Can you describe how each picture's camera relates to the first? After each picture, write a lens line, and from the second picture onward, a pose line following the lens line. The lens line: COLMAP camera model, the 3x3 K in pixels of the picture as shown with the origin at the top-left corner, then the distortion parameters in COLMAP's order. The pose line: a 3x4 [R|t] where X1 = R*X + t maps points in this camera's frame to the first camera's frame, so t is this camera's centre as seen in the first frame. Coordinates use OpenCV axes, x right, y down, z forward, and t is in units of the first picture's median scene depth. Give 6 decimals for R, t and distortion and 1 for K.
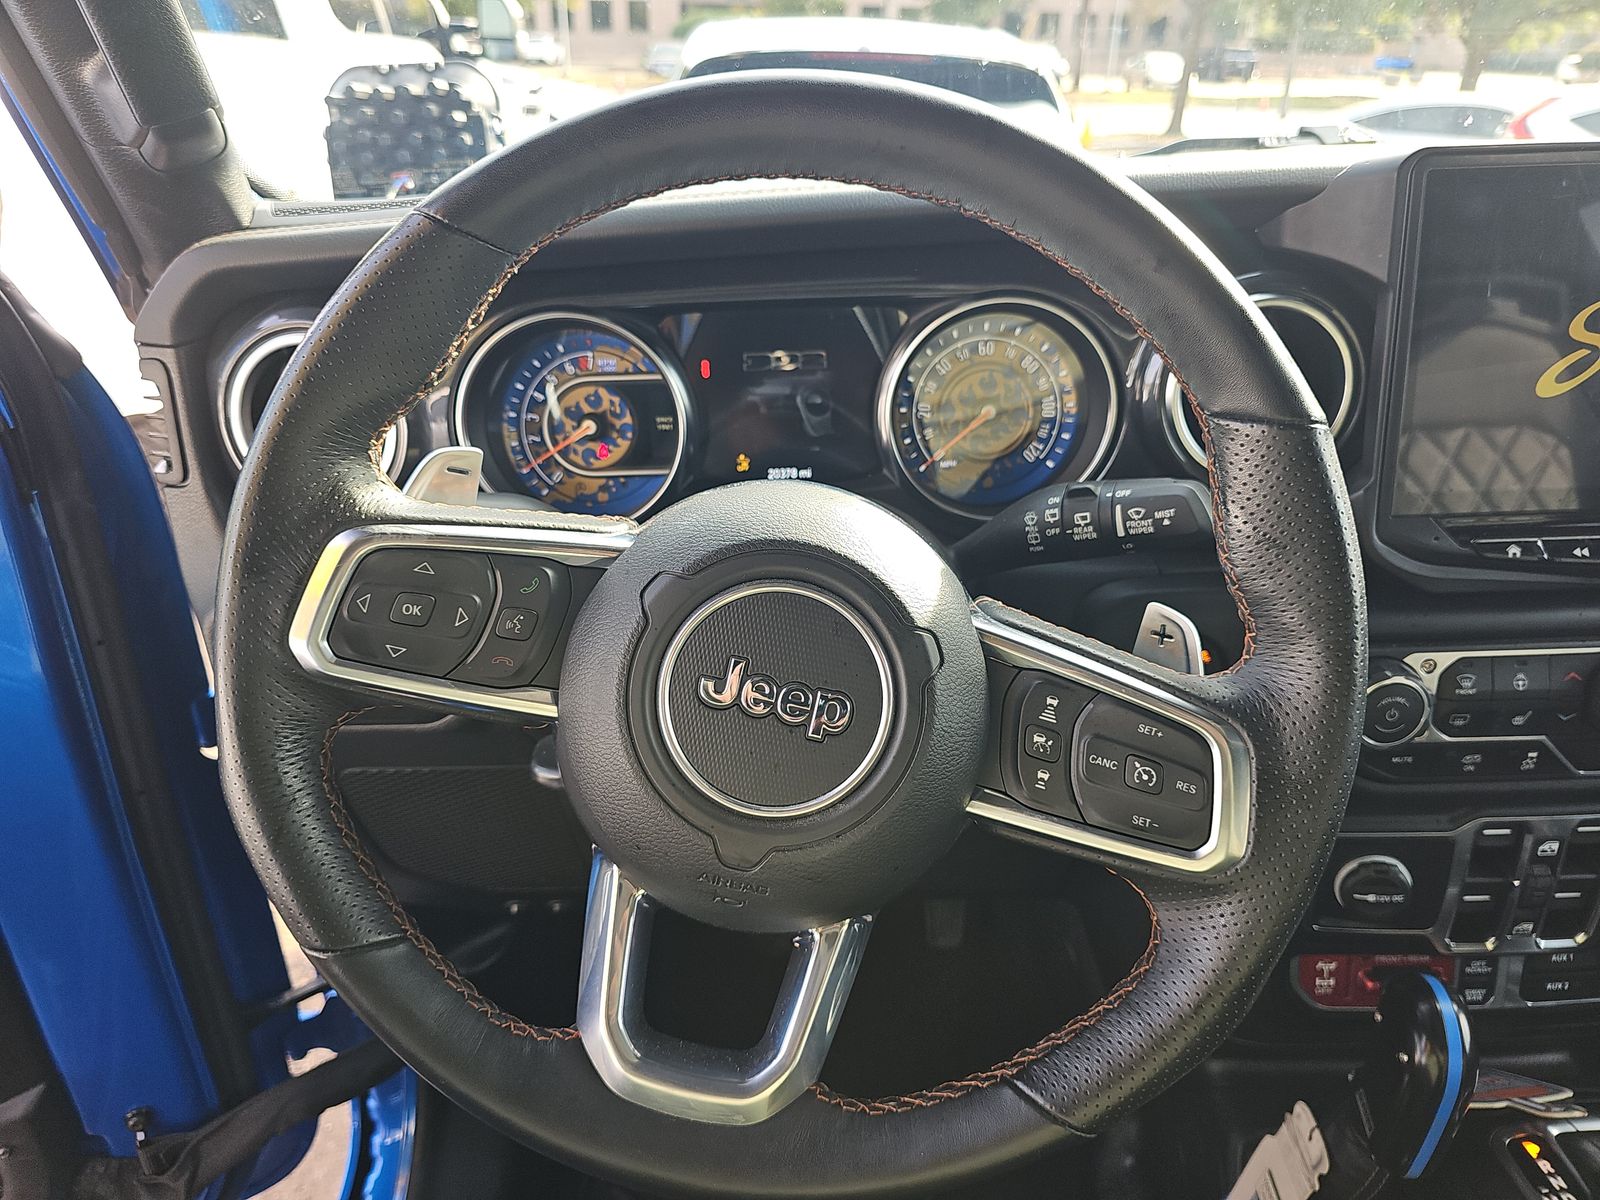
lens RADIAL K [[1052.6, 0, 800.0], [0, 1052.6, 600.0], [0, 0, 1]] dist [0.013117, -0.030852]
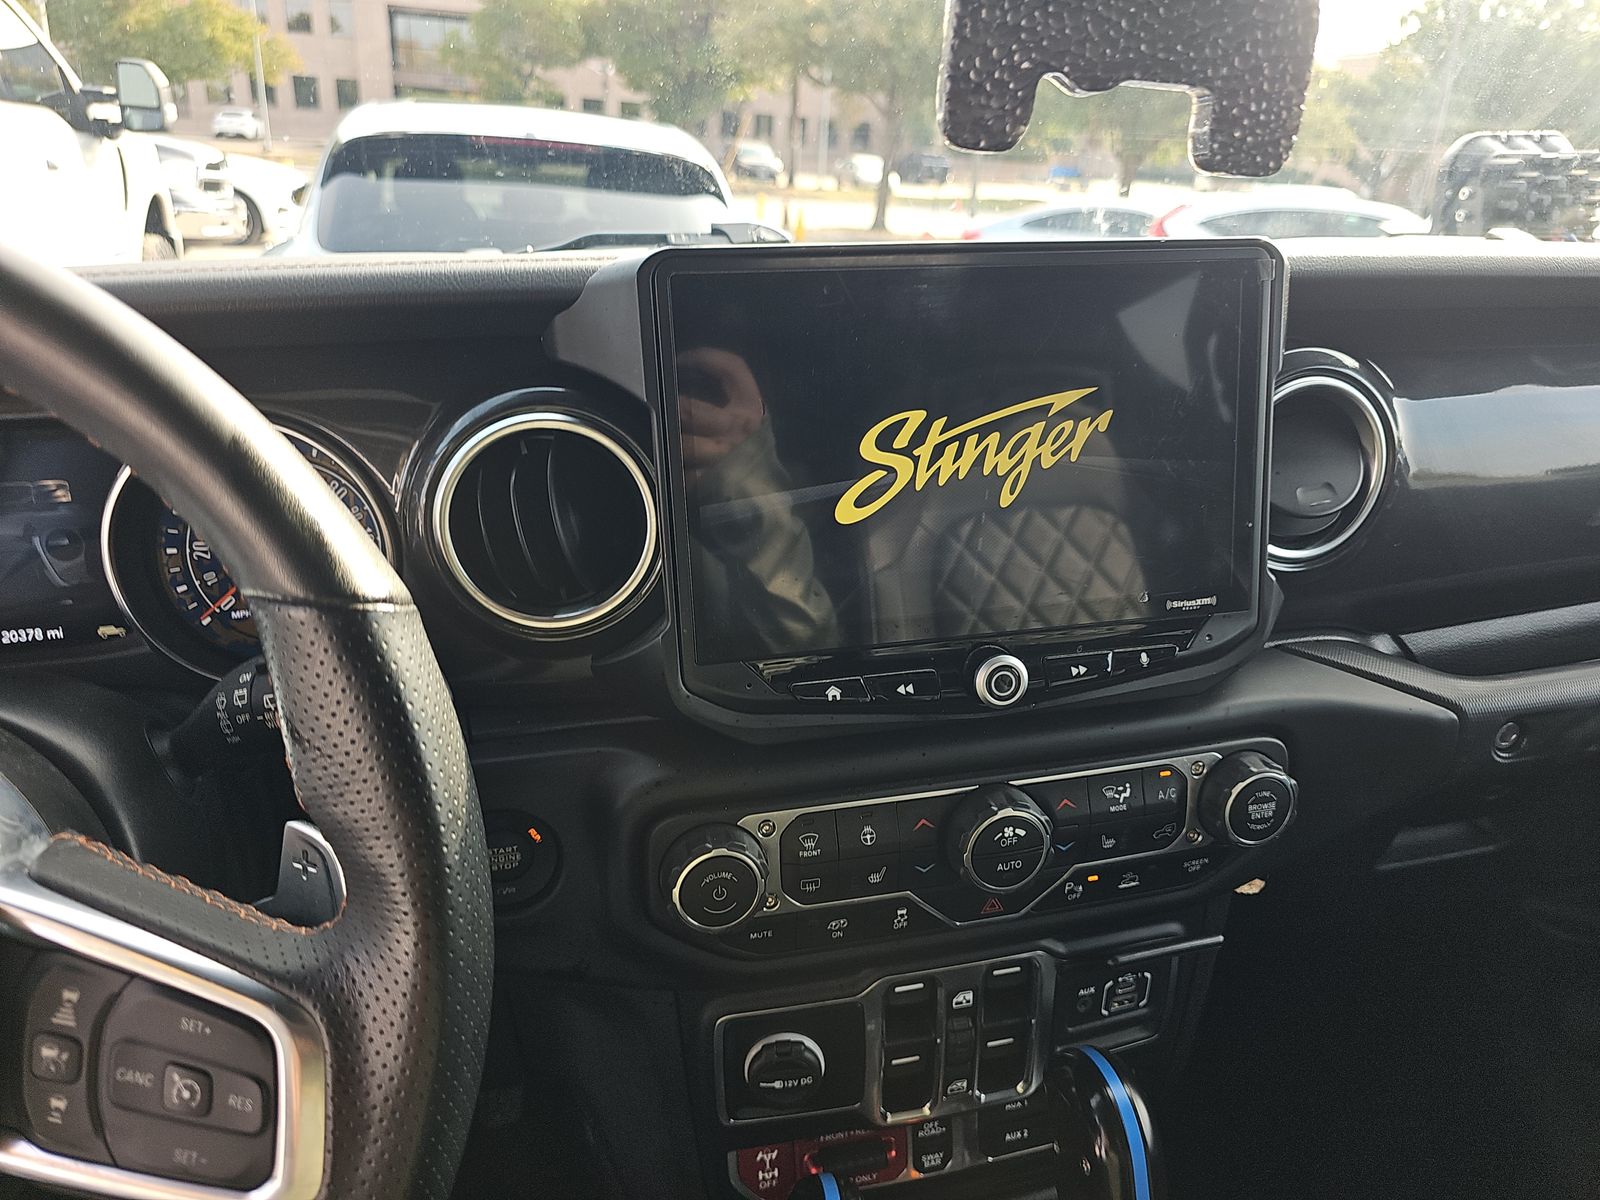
lens RADIAL K [[1052.6, 0, 800.0], [0, 1052.6, 600.0], [0, 0, 1]] dist [0.013117, -0.030852]
pose [[0.970185, -0.054607, 0.236135, 0.374549], [0.071487, 0.995417, -0.063516, -0.058825], [-0.231585, 0.078503, 0.969642, 0.119477]]
